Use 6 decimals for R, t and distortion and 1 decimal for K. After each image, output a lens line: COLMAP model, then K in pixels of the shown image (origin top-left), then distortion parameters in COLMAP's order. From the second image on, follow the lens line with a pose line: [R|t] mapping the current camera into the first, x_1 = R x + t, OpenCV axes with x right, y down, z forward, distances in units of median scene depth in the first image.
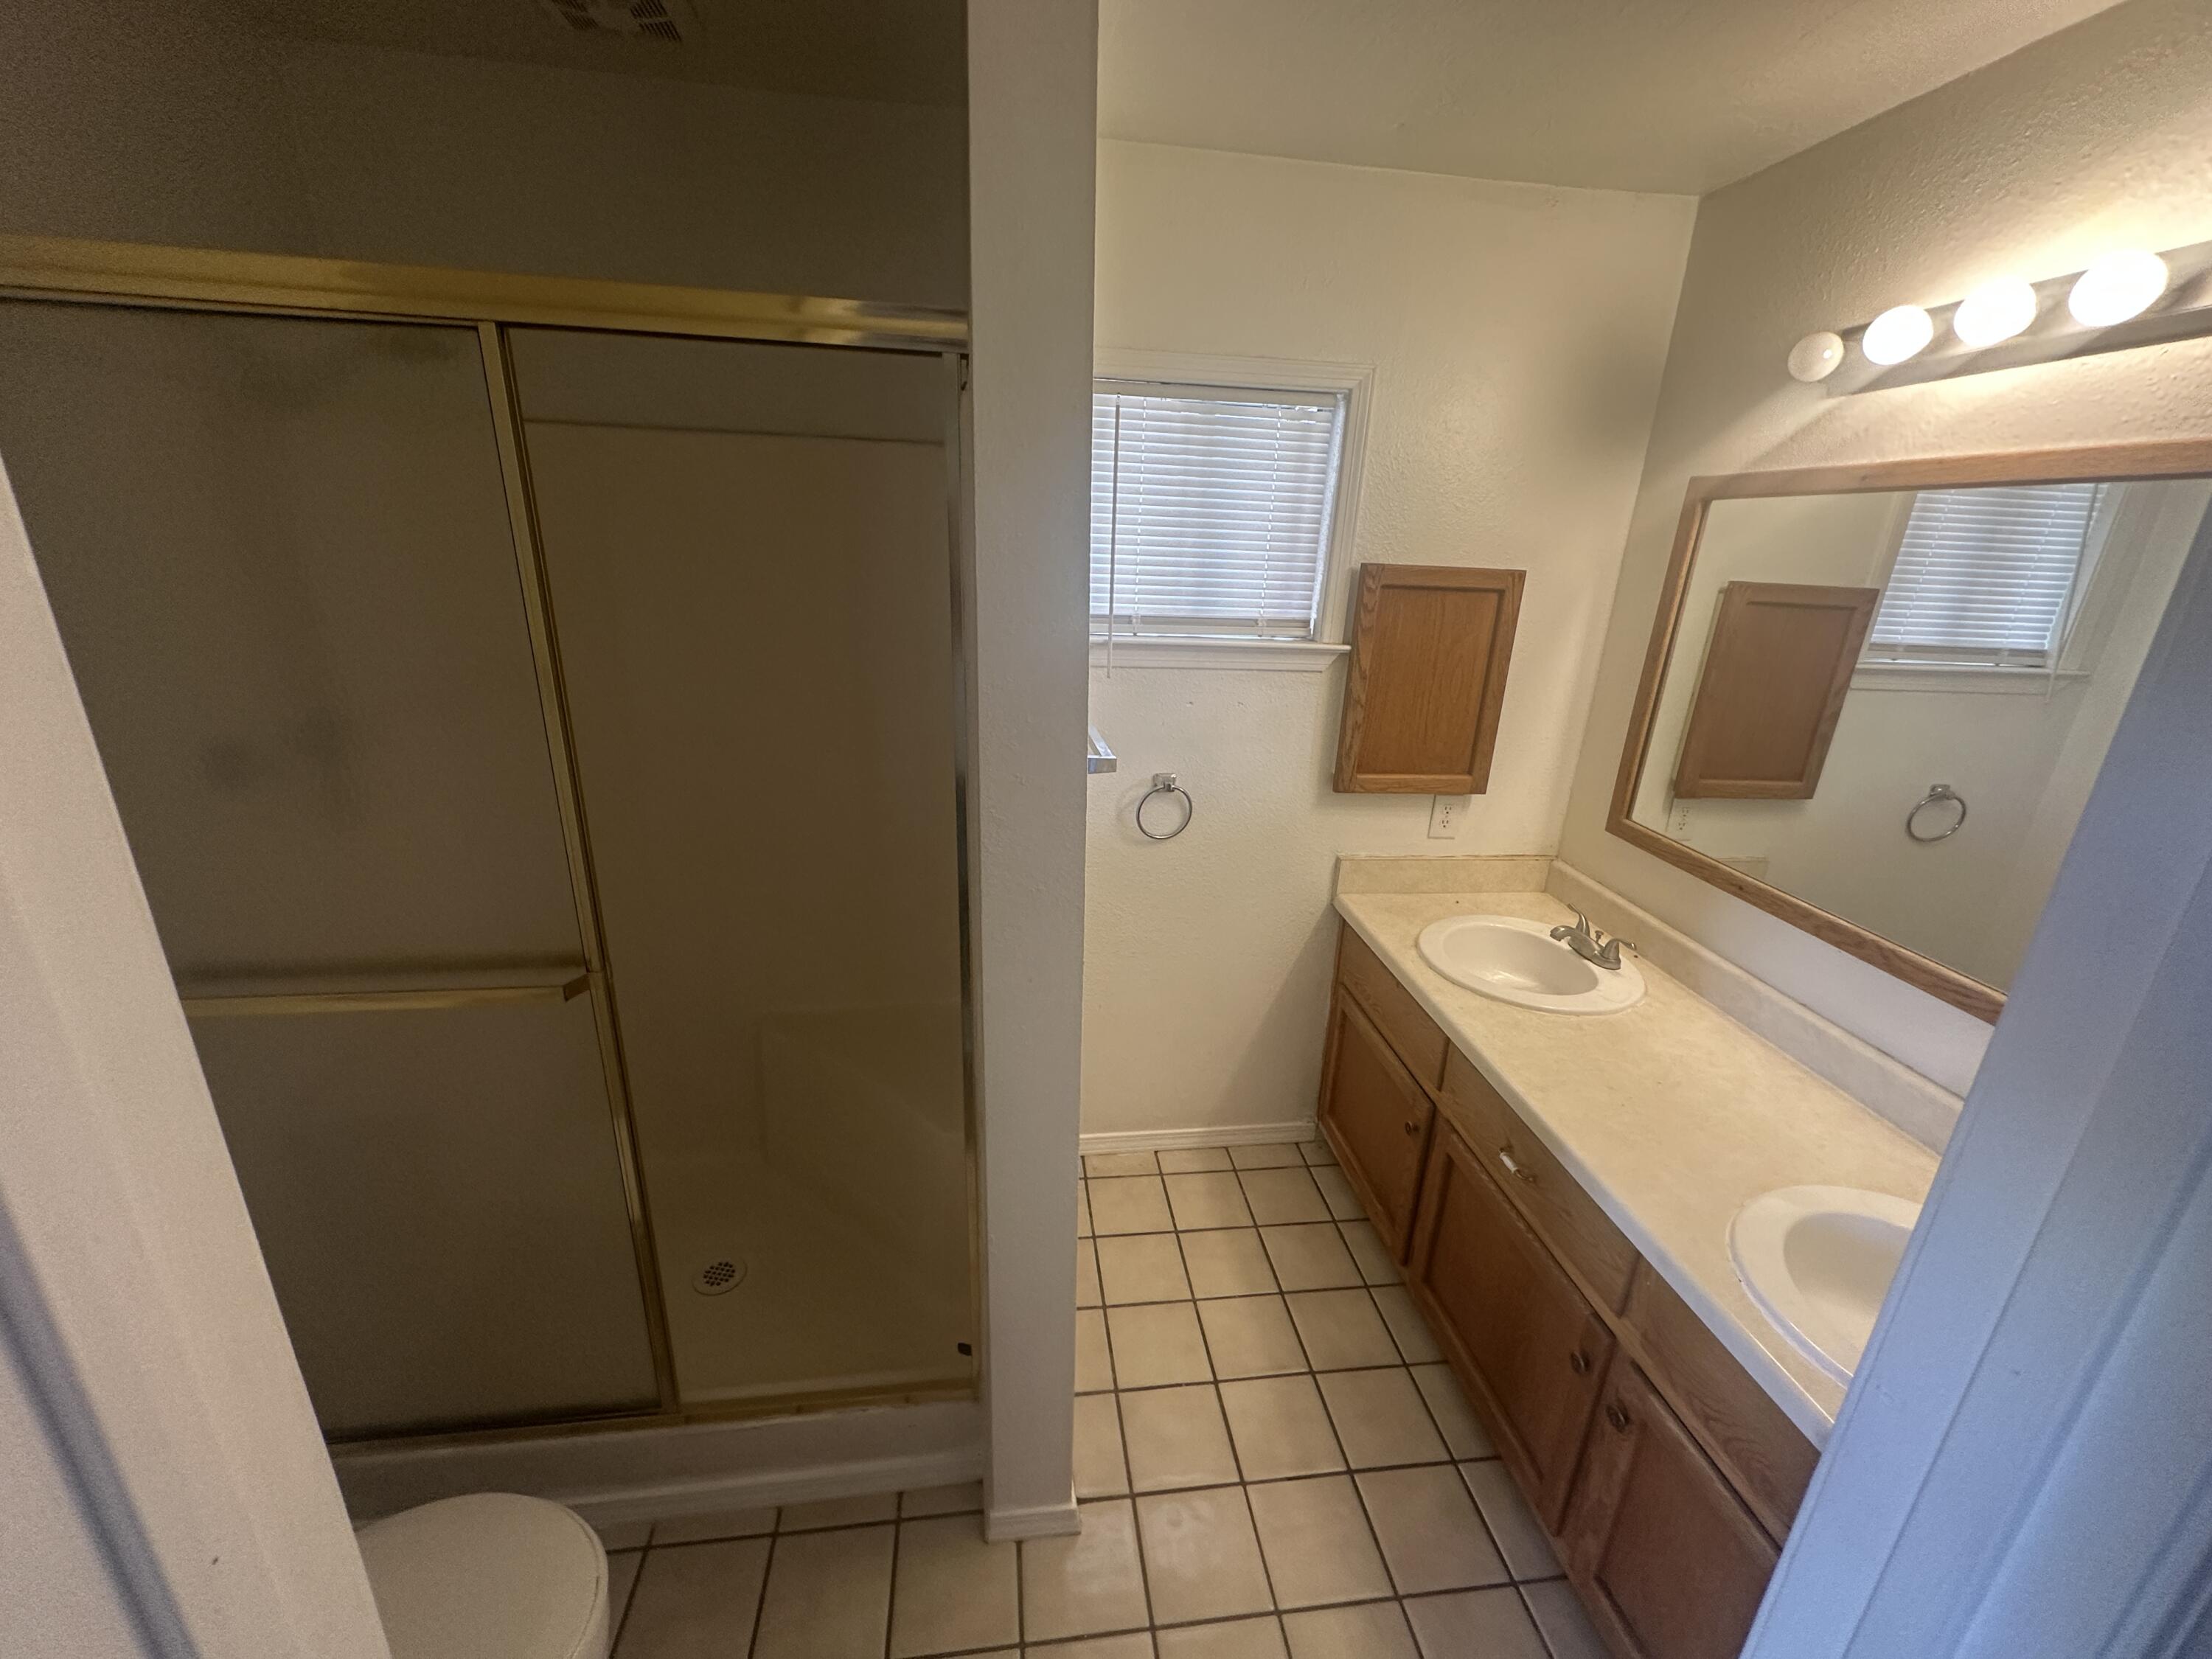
lens RADIAL K [[894.8, 0, 1114.0], [0, 894.8, 823.2], [0, 0, 1]] dist [-0.004622, 0.001008]
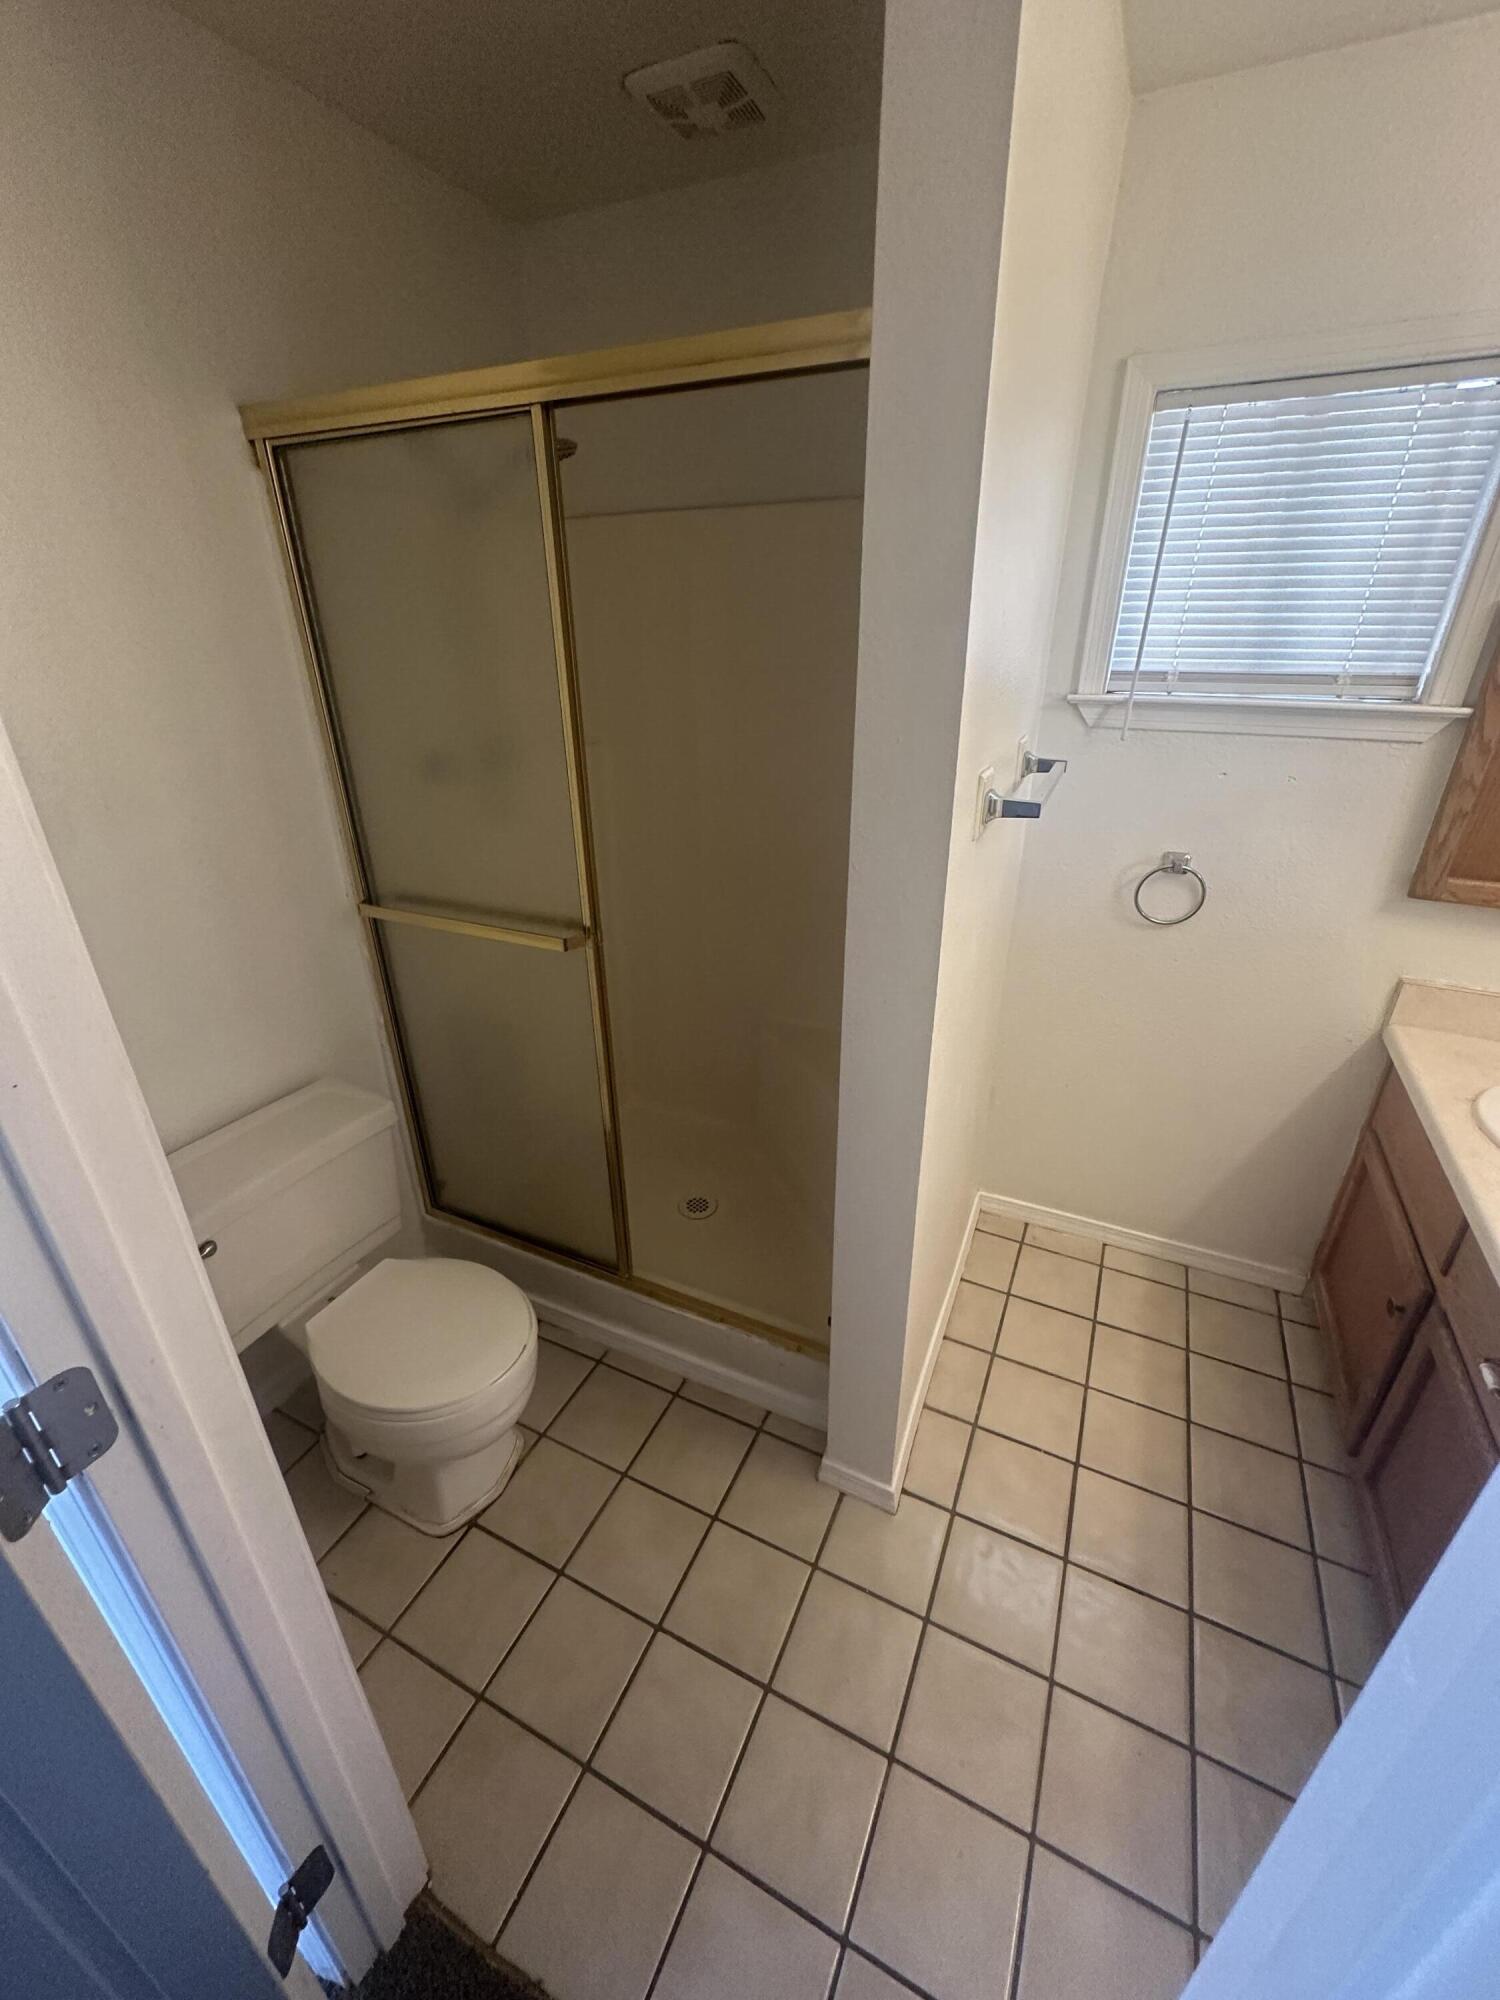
lens RADIAL K [[809.0, 0, 749.7], [0, 809.0, 1001.8], [0, 0, 1]] dist [-0.004622, 0.001008]
pose [[0.835228, 0.191125, -0.515621, 0.150747], [-0.134223, 0.980153, 0.145892, 0.033118], [0.533271, -0.052644, 0.844305, 0.063232]]
